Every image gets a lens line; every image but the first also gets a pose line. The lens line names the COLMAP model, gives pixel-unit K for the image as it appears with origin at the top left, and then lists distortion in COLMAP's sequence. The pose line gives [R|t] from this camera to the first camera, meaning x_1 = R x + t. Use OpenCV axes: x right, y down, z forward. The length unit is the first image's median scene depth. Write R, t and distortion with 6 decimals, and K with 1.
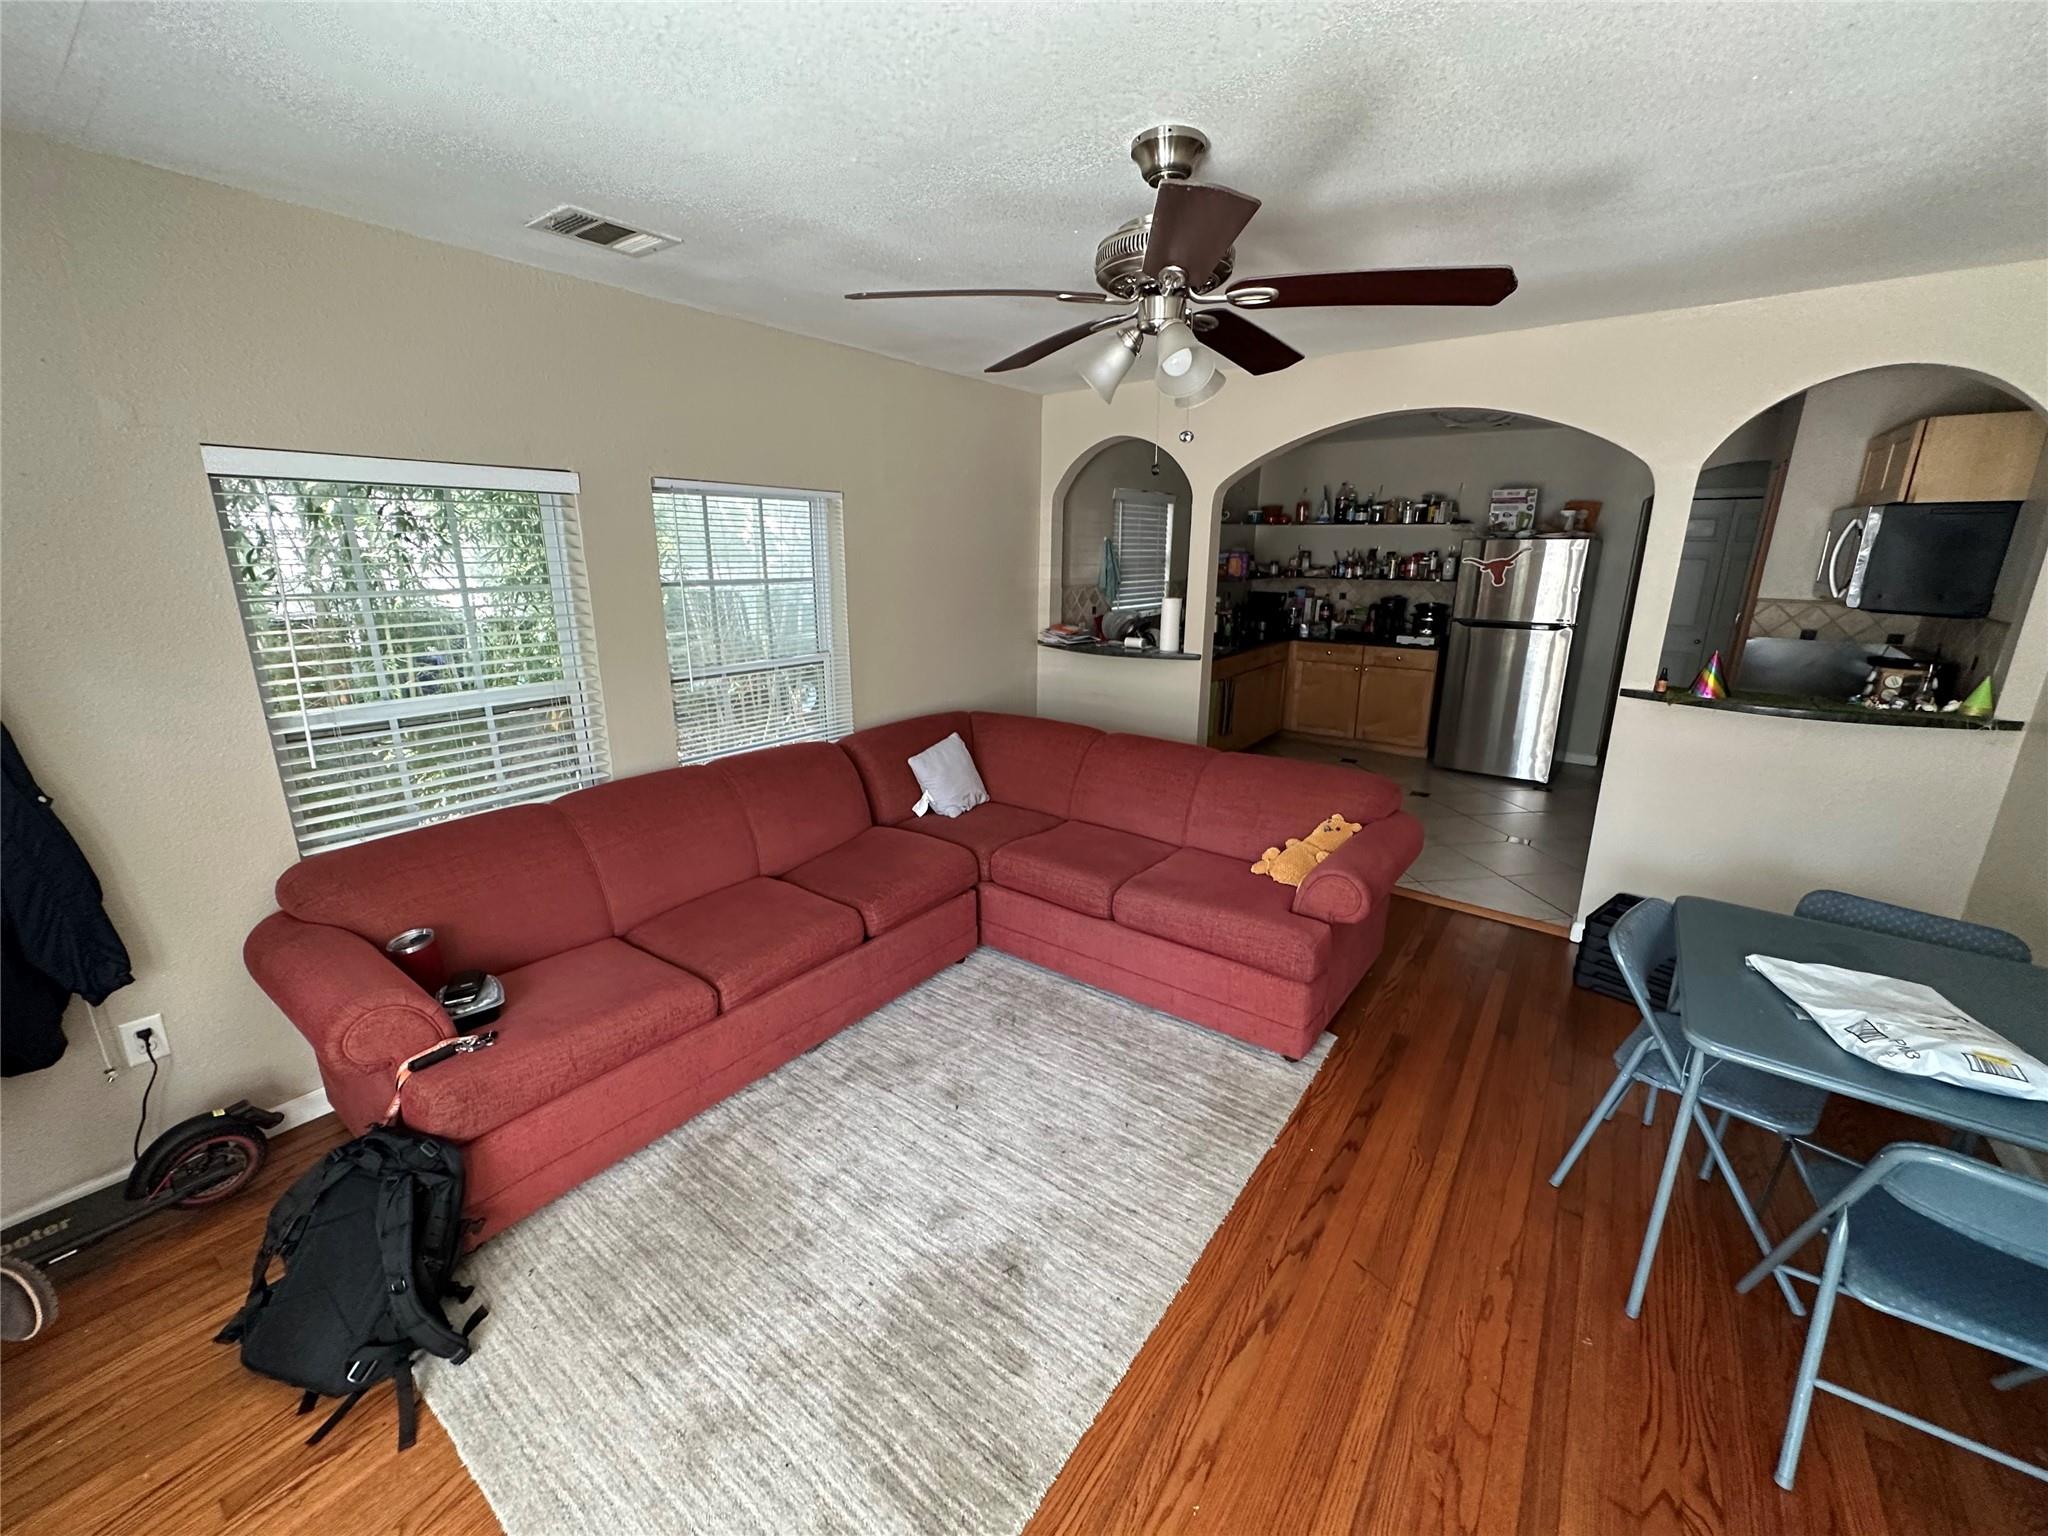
lens RADIAL K [[811.9, 0, 1020.6], [0, 811.9, 762.7], [0, 0, 1]] dist [0.000745, 0.000140]
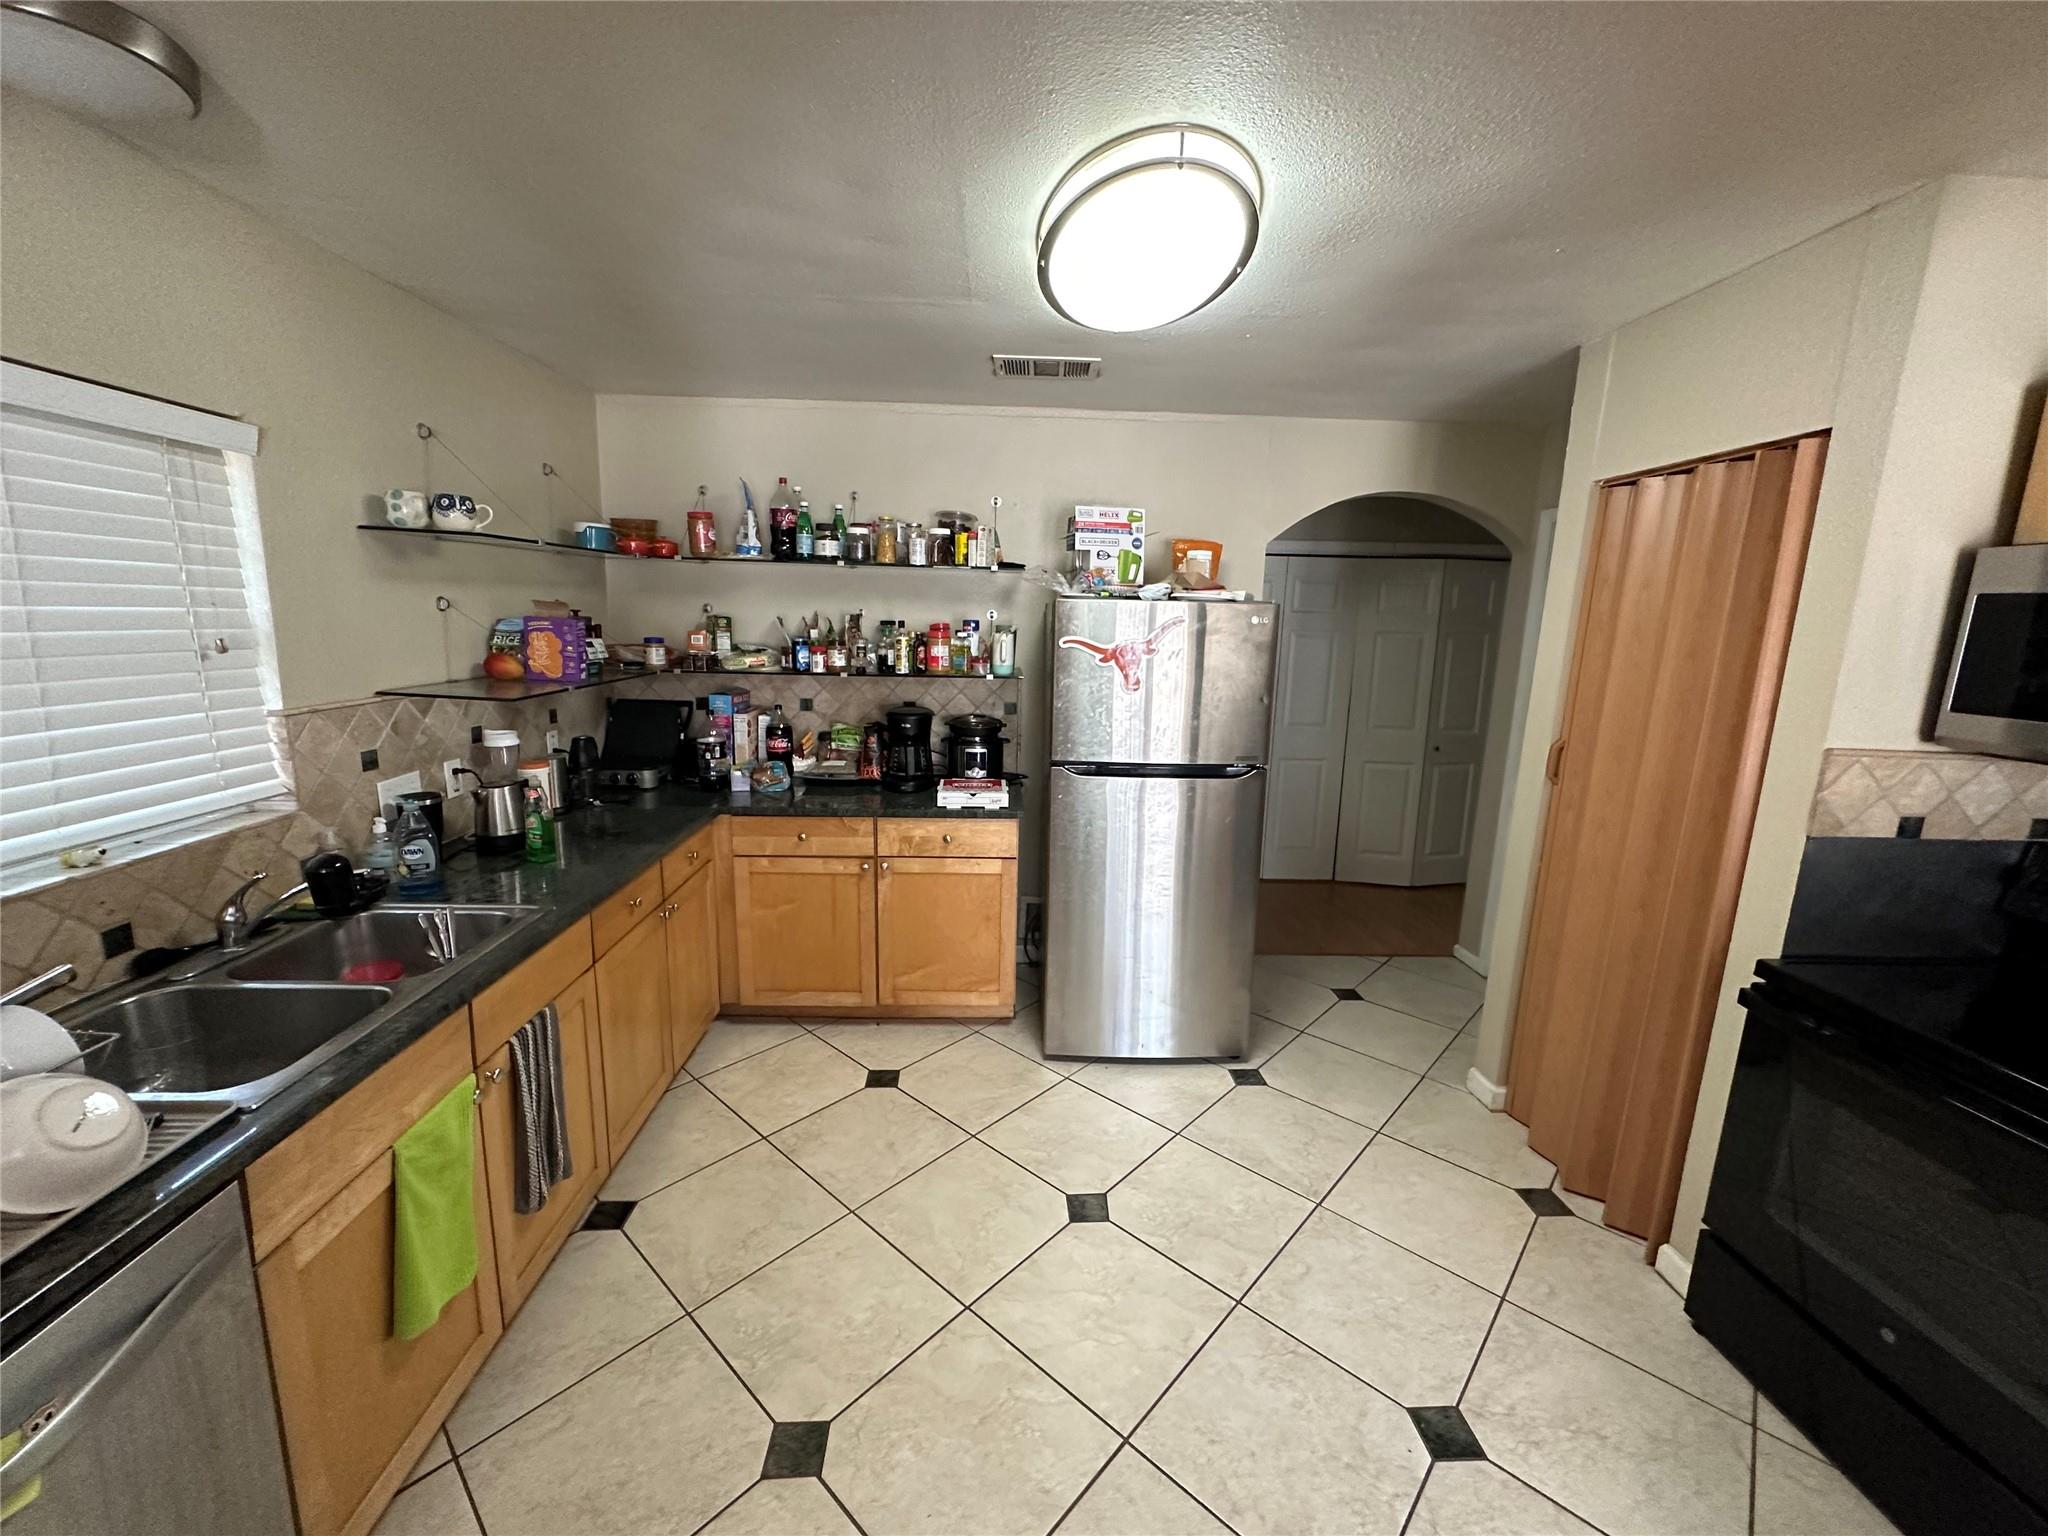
lens RADIAL K [[811.9, 0, 1021.8], [0, 811.9, 767.2], [0, 0, 1]] dist [0.000745, 0.000140]
pose [[0.774710, -0.101998, 0.624036, 0.192560], [0.143402, 0.989530, -0.016289, -0.148276], [-0.615841, 0.102107, 0.781226, 0.559434]]
